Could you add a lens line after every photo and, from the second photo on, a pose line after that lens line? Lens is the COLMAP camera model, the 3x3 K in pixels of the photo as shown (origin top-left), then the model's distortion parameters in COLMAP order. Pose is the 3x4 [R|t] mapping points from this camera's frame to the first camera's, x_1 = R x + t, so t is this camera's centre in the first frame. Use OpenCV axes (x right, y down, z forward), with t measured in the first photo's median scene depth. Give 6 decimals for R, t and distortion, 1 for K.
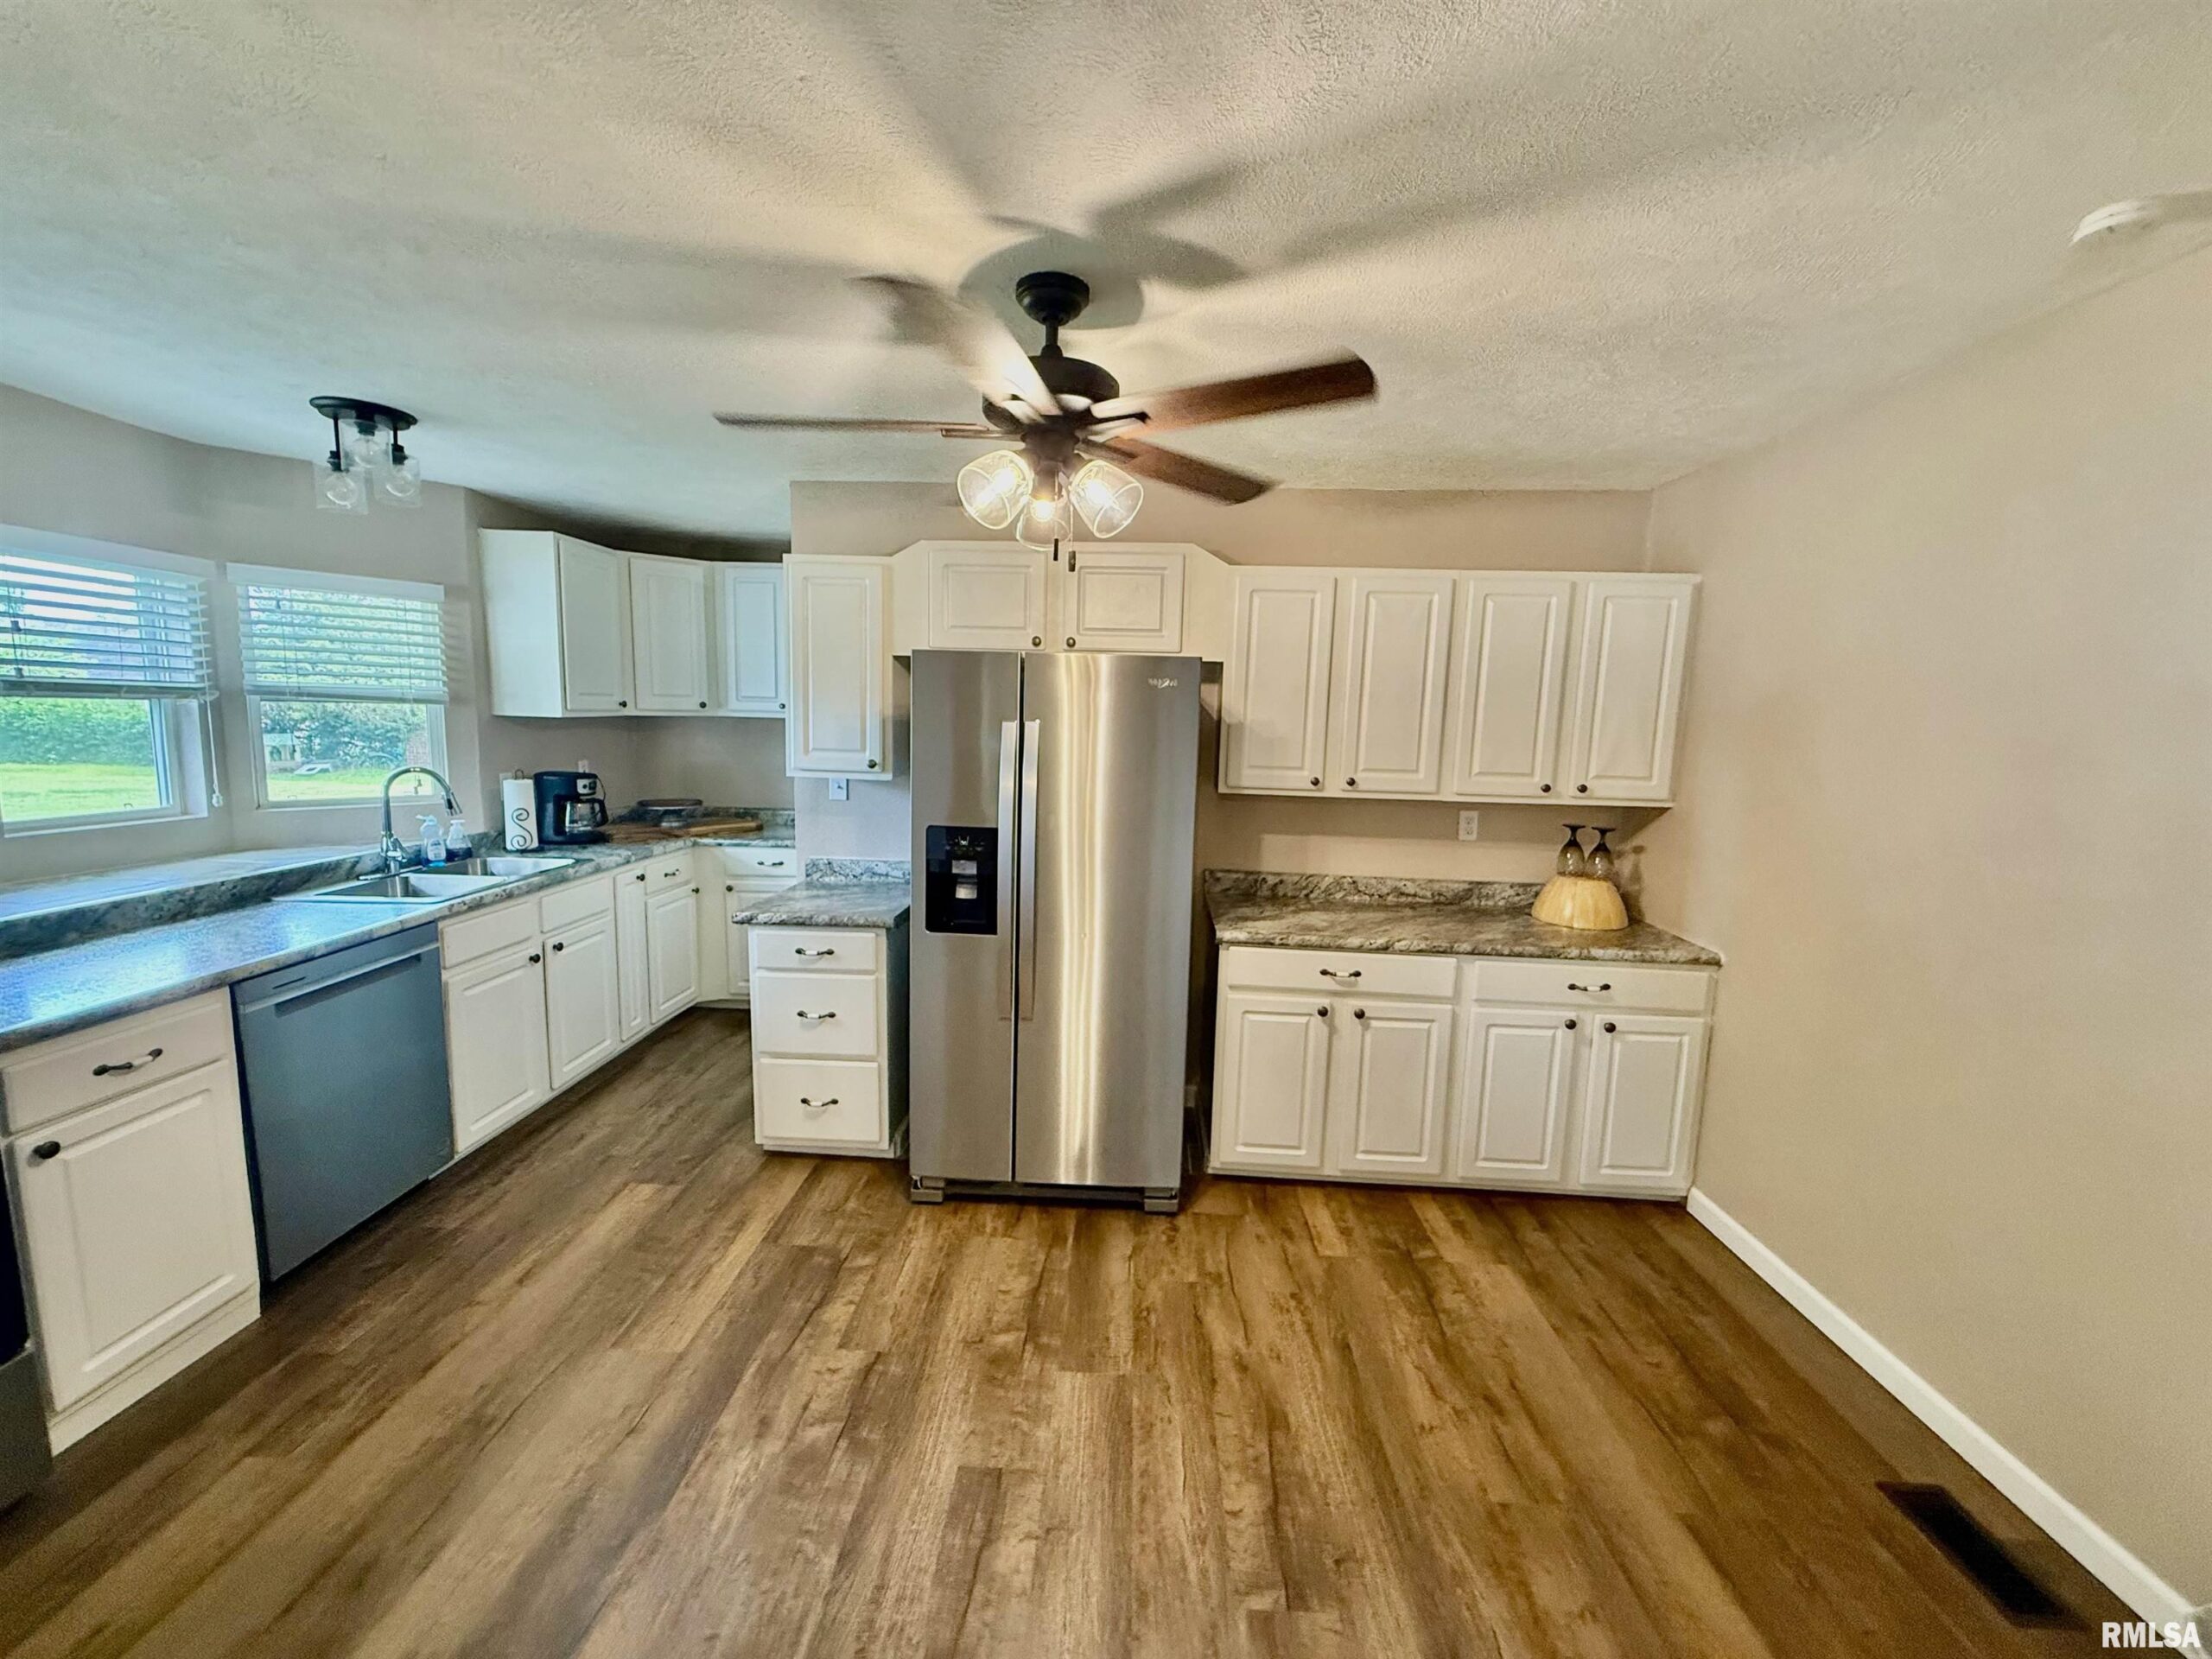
lens RADIAL K [[877.2, 0, 1098.8], [0, 877.2, 829.2], [0, 0, 1]] dist [0.000239, -0.000204]
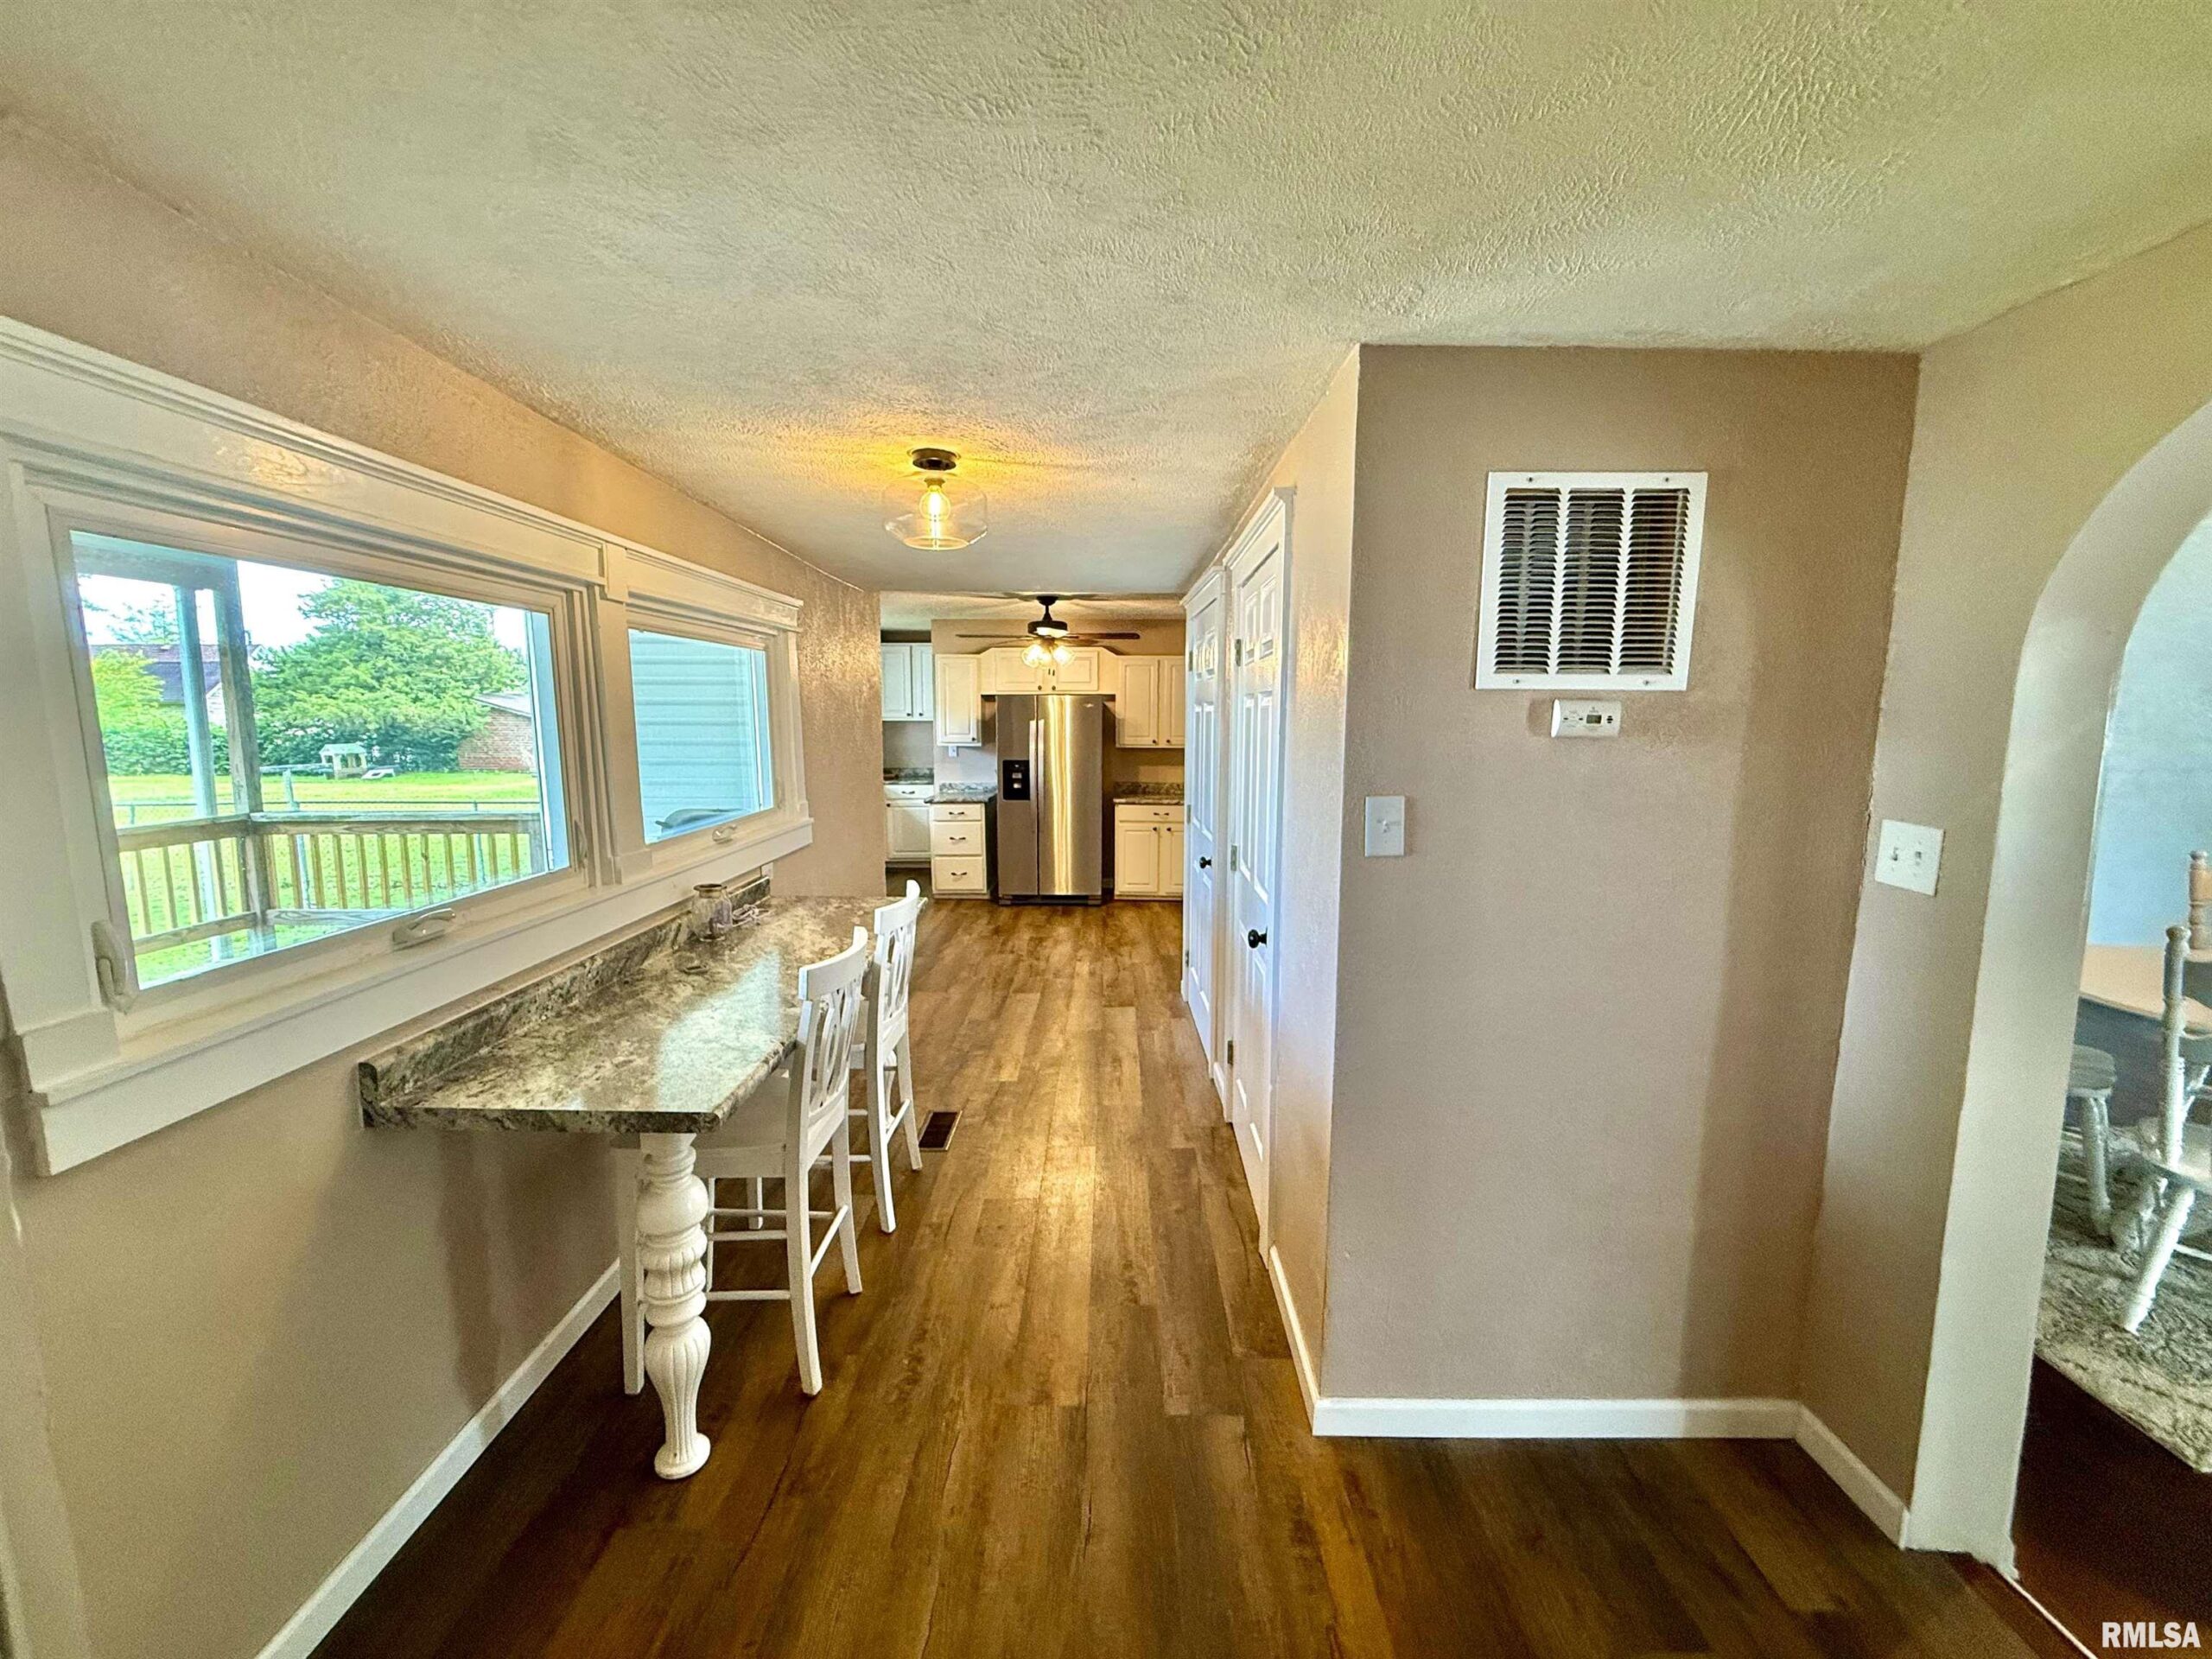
lens RADIAL K [[880.3, 0, 1106.0], [0, 880.3, 829.5], [0, 0, 1]] dist [0.001526, 0.000077]
pose [[0.999112, -0.029217, 0.030359, 0.028144], [0.028912, 0.999528, 0.010424, 0.164901], [-0.030649, -0.009537, 0.999485, -1.491279]]
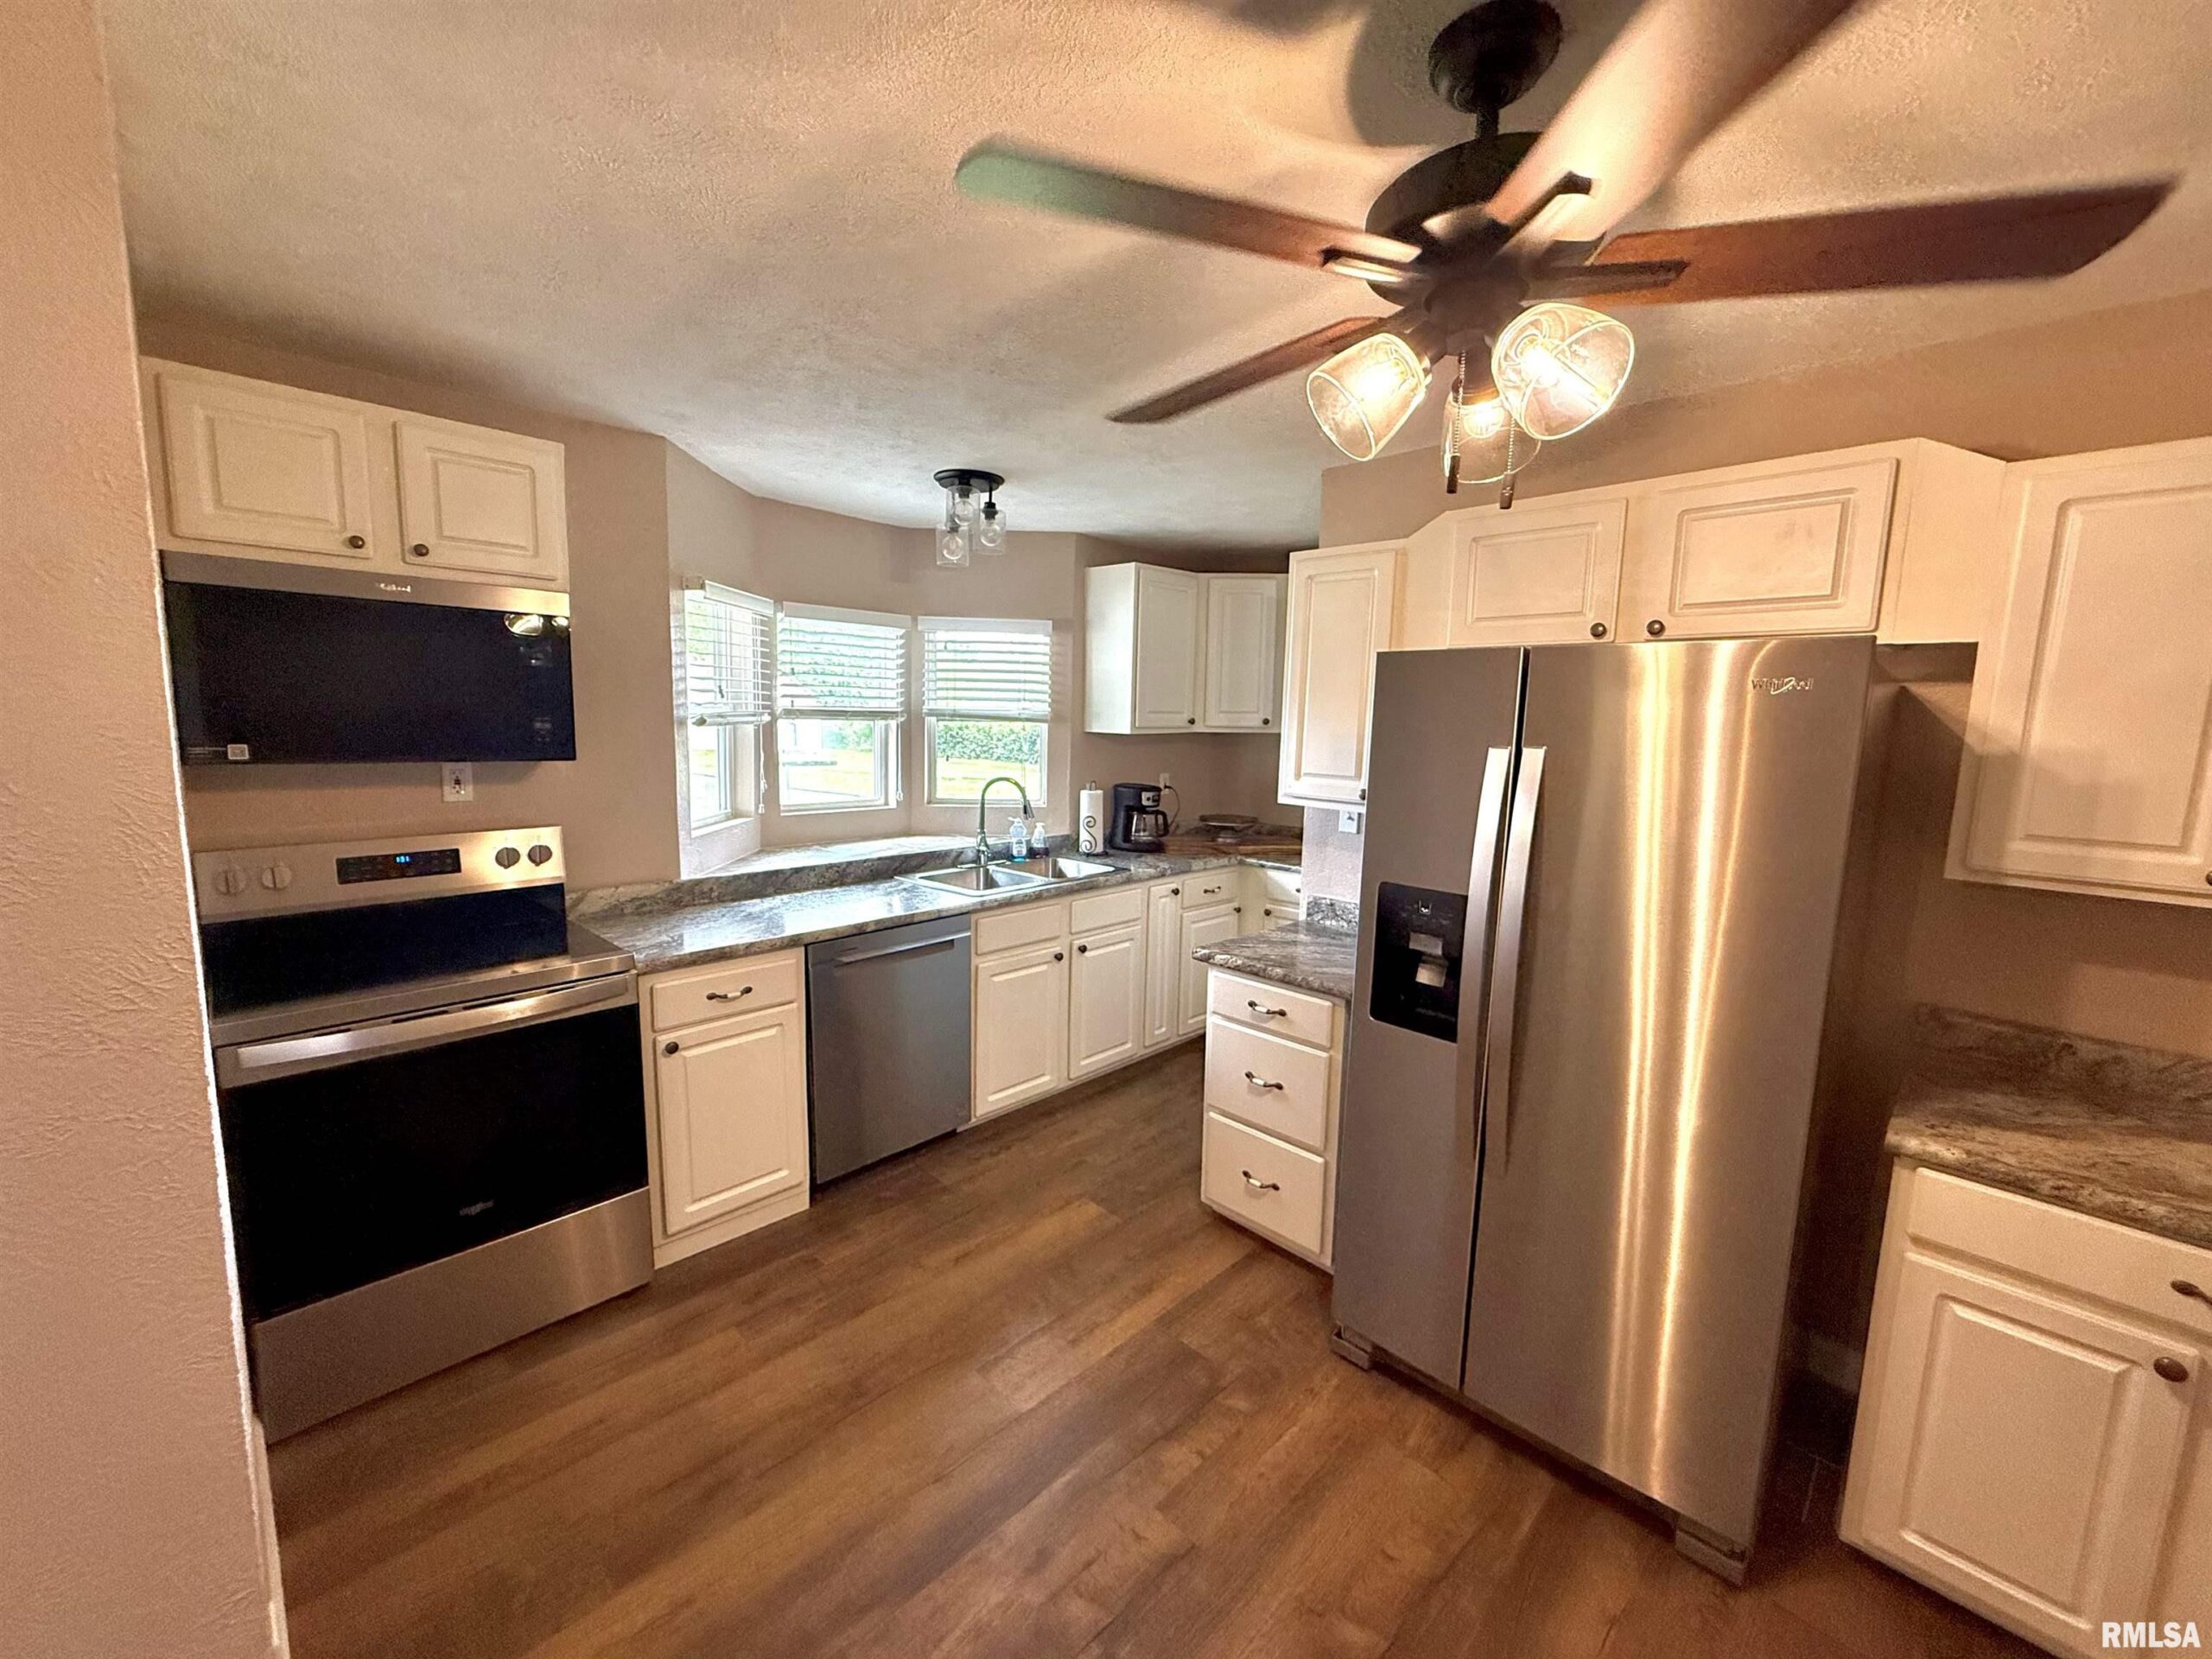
lens RADIAL K [[877.2, 0, 1098.8], [0, 877.2, 829.2], [0, 0, 1]] dist [0.000239, -0.000204]
pose [[0.733688, 0.078821, -0.674900, 0.118461], [-0.088014, 0.995906, 0.020631, -0.037836], [0.673763, 0.044264, 0.737621, 0.232127]]
